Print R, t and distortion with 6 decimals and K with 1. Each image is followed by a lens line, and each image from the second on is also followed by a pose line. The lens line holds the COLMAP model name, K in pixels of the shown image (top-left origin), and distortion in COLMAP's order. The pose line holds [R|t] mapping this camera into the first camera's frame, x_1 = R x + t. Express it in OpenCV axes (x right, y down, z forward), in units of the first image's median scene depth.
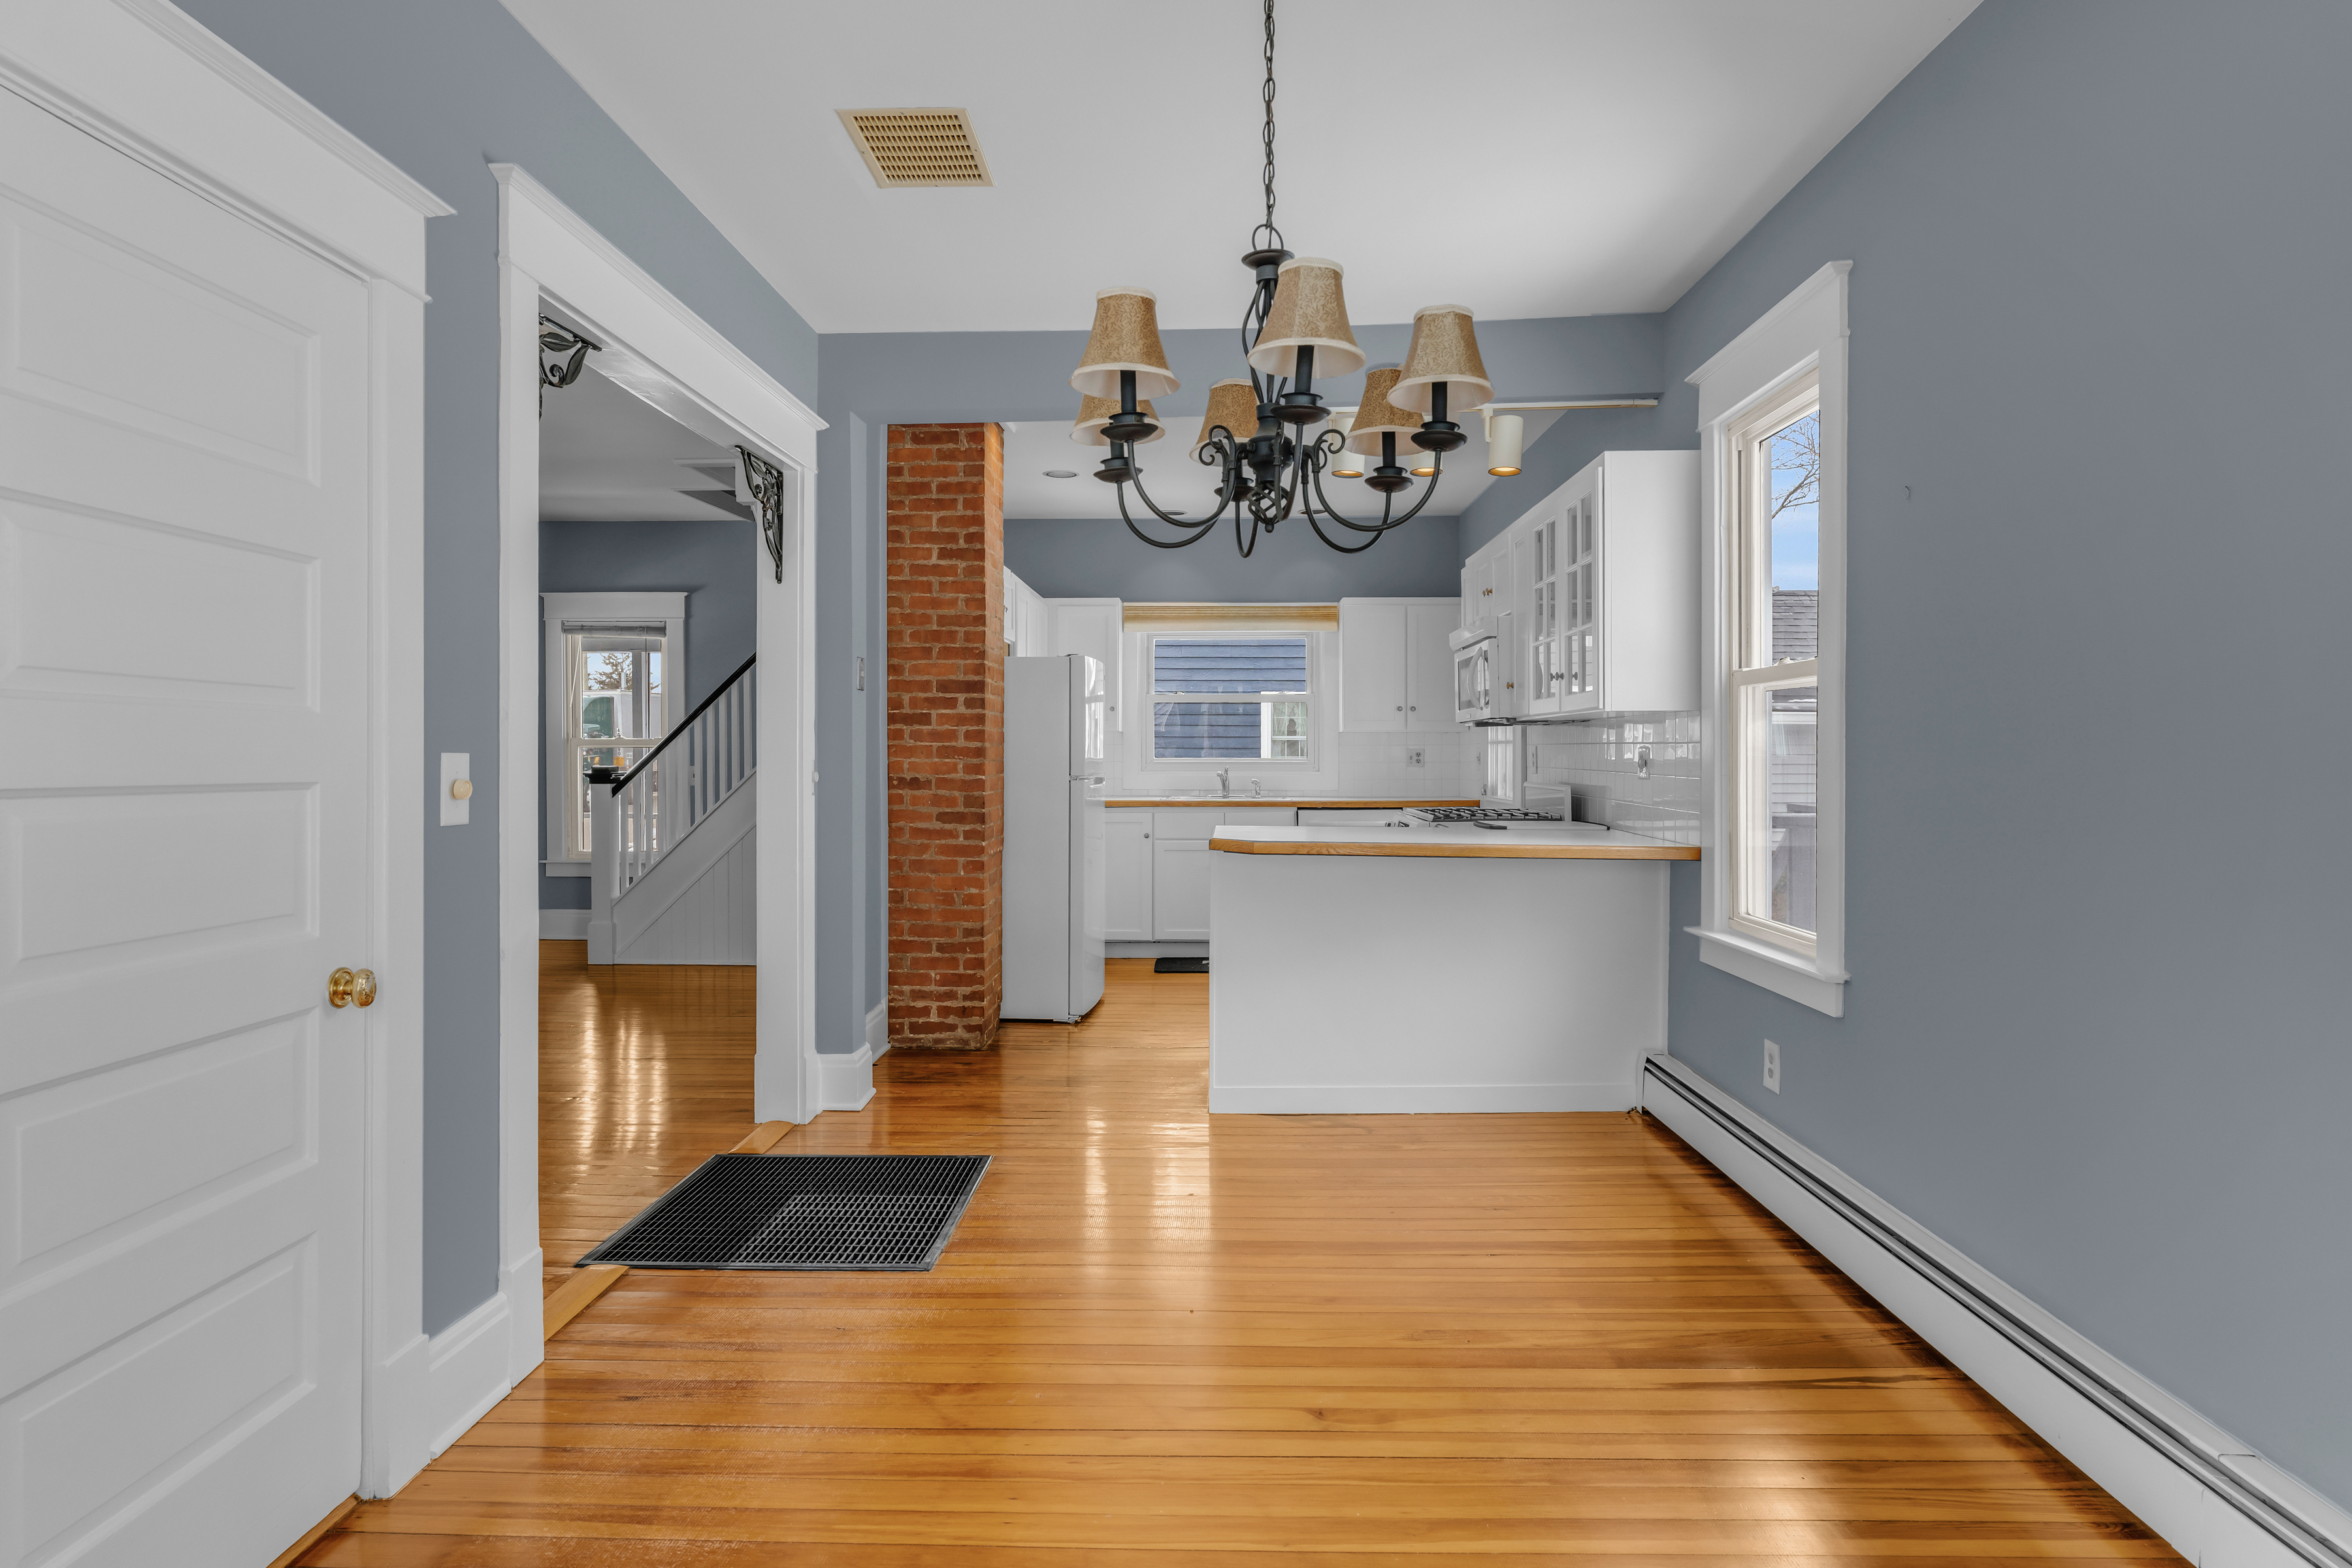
lens RADIAL K [[1210.4, 0, 1169.5], [0, 1210.4, 767.4], [0, 0, 1]] dist [-0.000188, -0.000669]
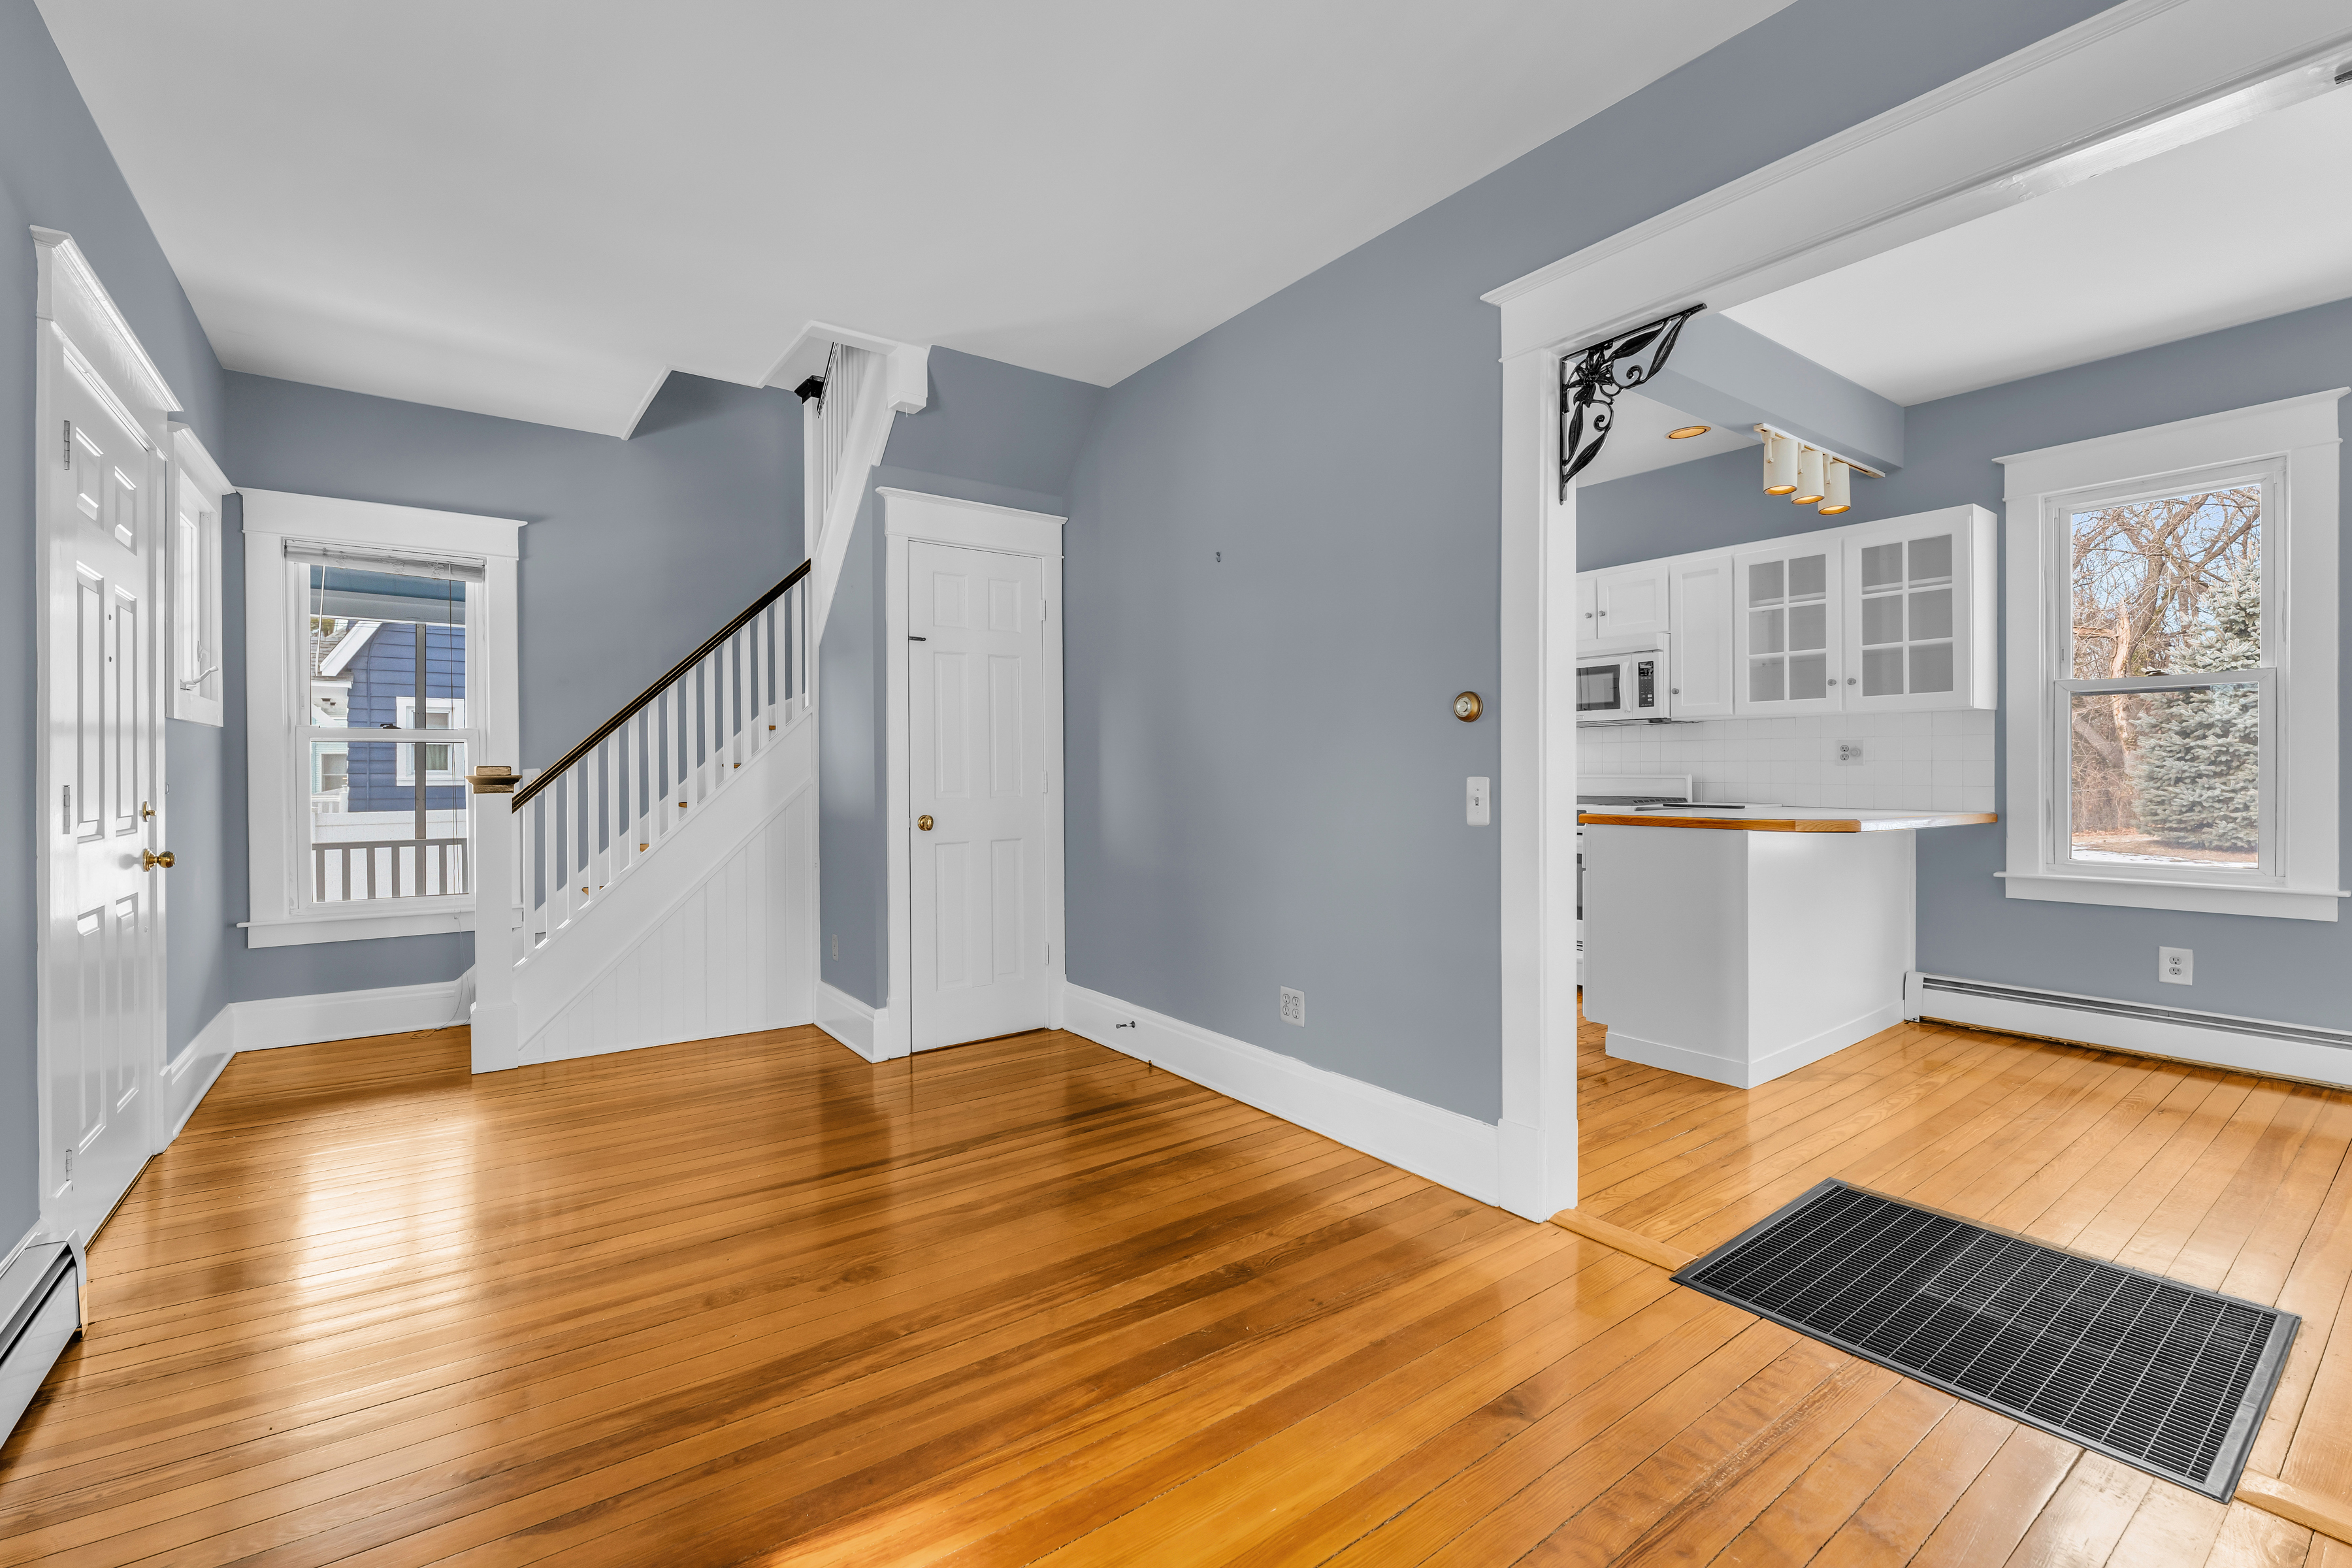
lens RADIAL K [[1013.0, 0, 1172.1], [0, 1013.0, 771.6], [0, 0, 1]] dist [-0.000473, -0.000365]
pose [[0.794893, -0.003595, 0.606739, -0.456312], [0.012337, 0.999871, -0.010239, 0.010551], [-0.606624, 0.015625, 0.794835, 0.308717]]
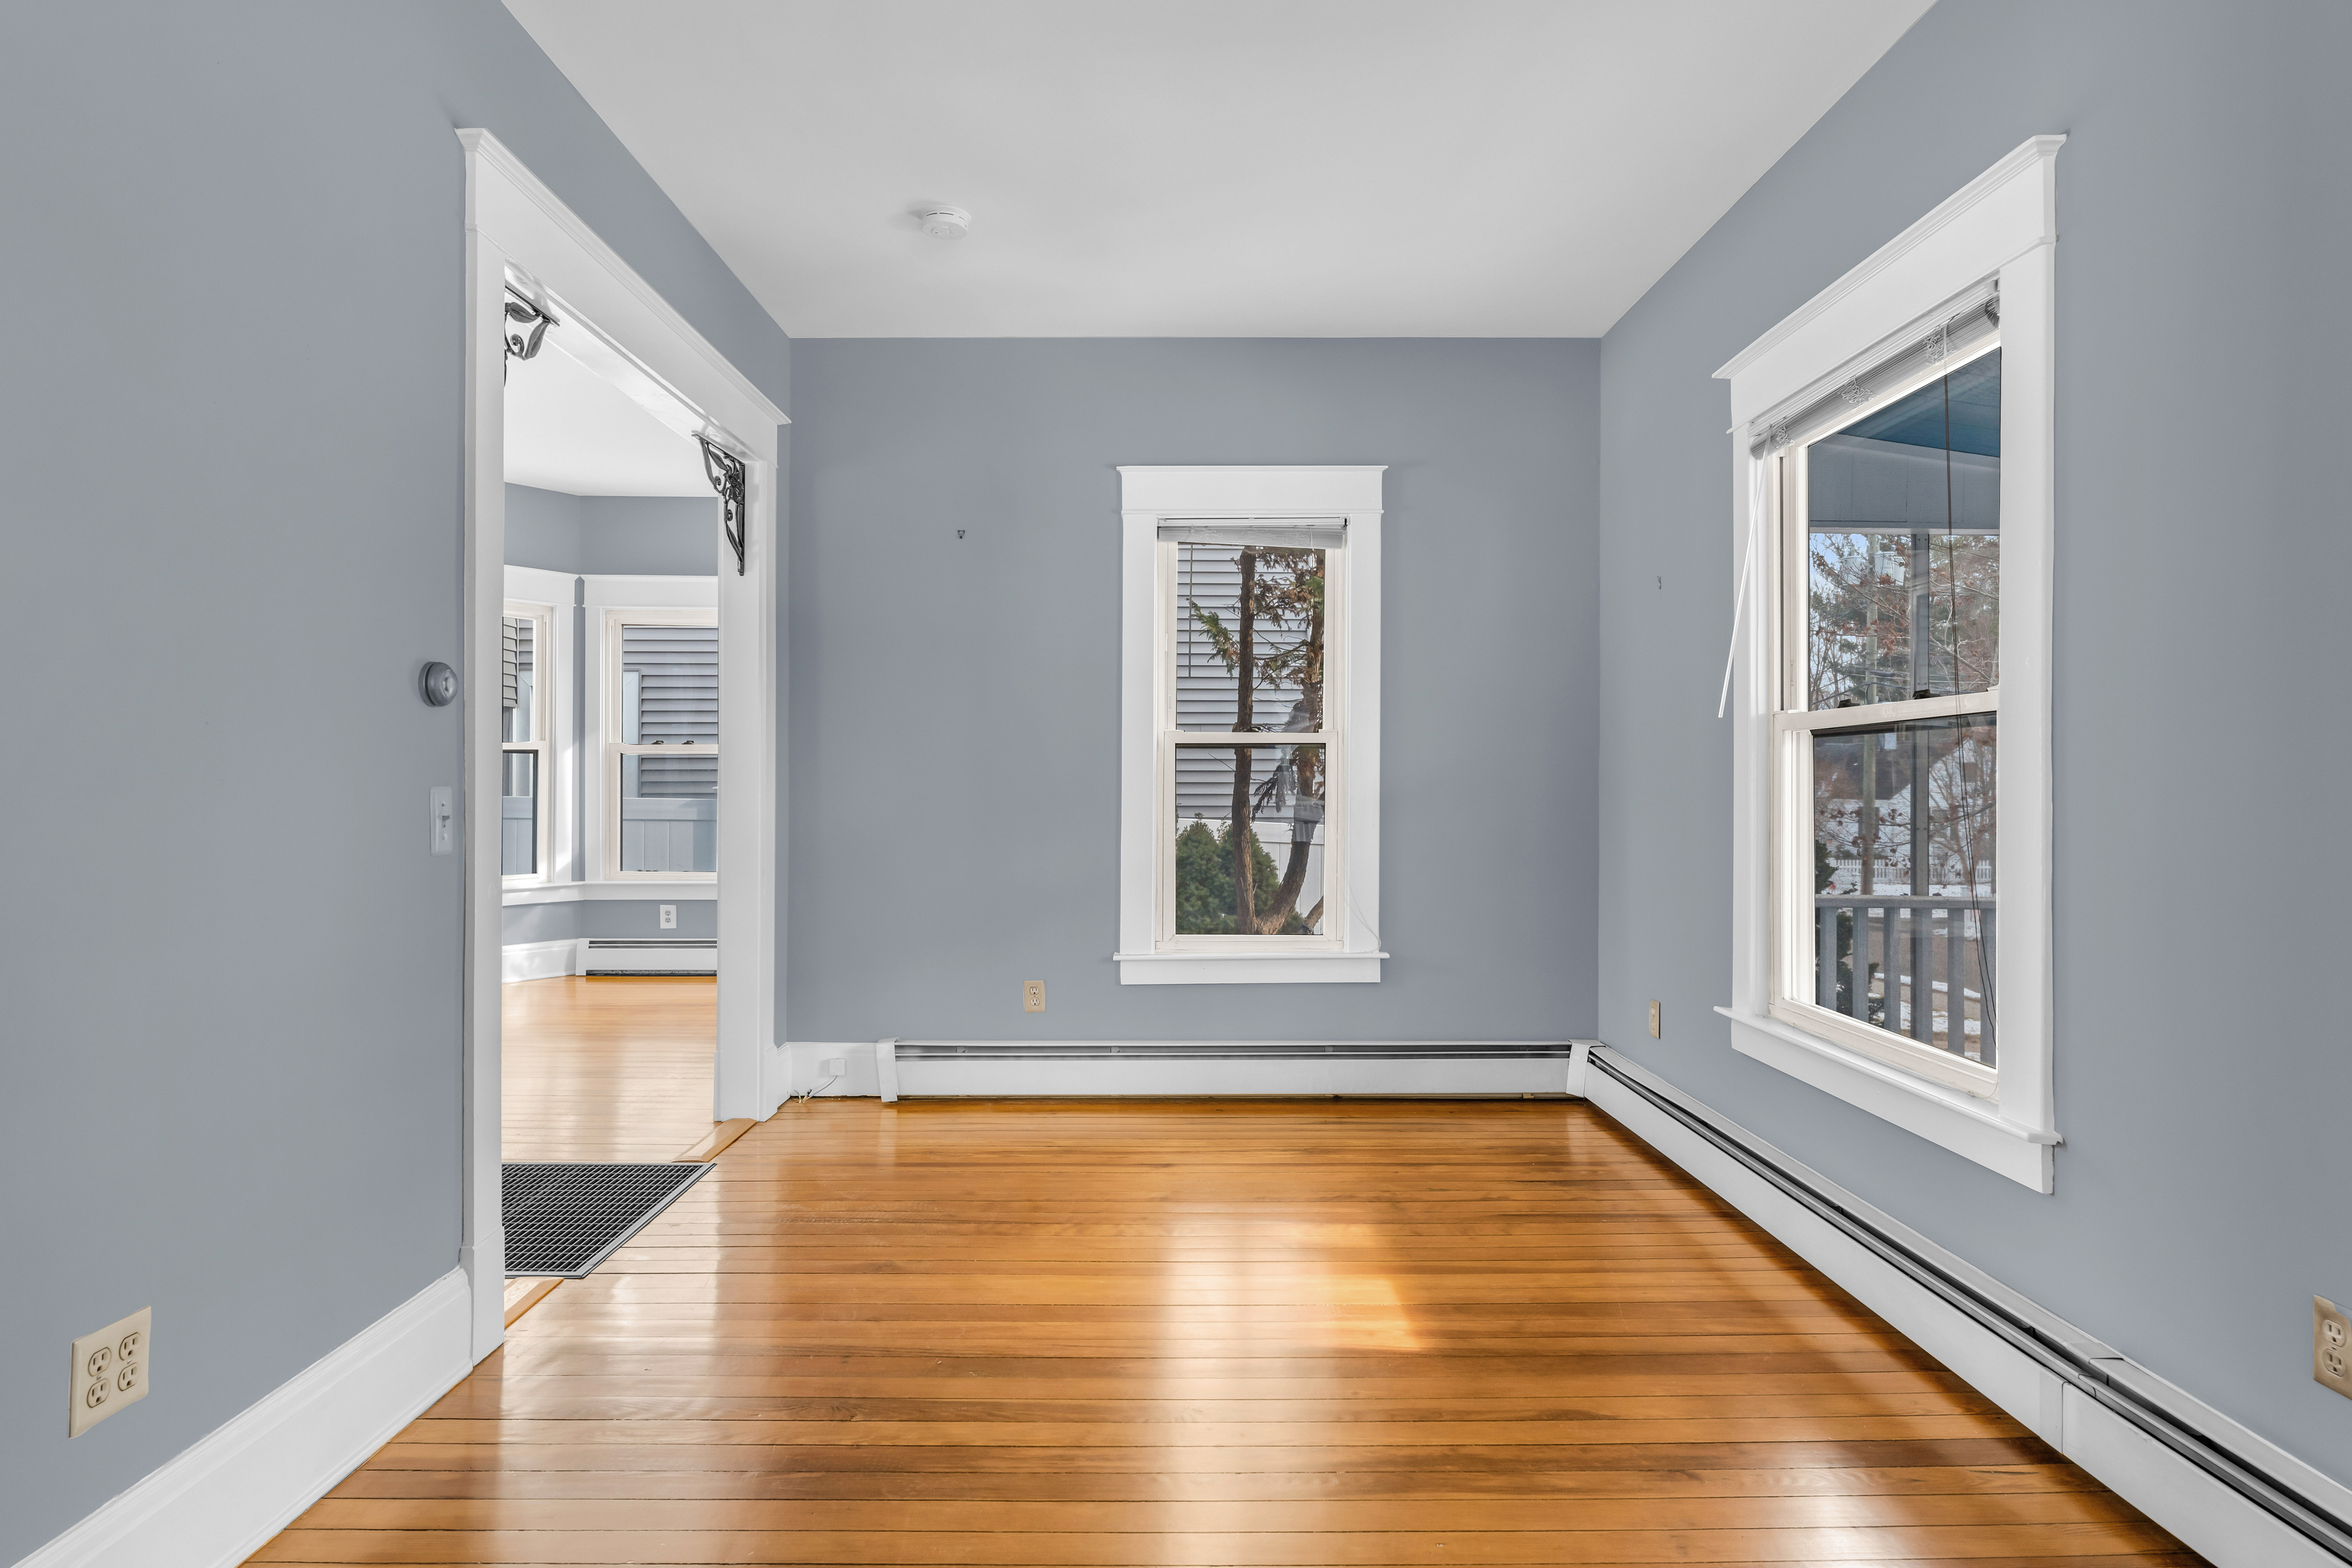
lens RADIAL K [[1274.8, 0, 1179.6], [0, 1274.8, 778.2], [0, 0, 1]] dist [0.000881, 0.000508]
pose [[-0.999593, -0.005403, -0.028028, -0.331352], [-0.005714, 0.999923, 0.011020, 0.003792], [0.027966, 0.011175, -0.999546, 0.826216]]
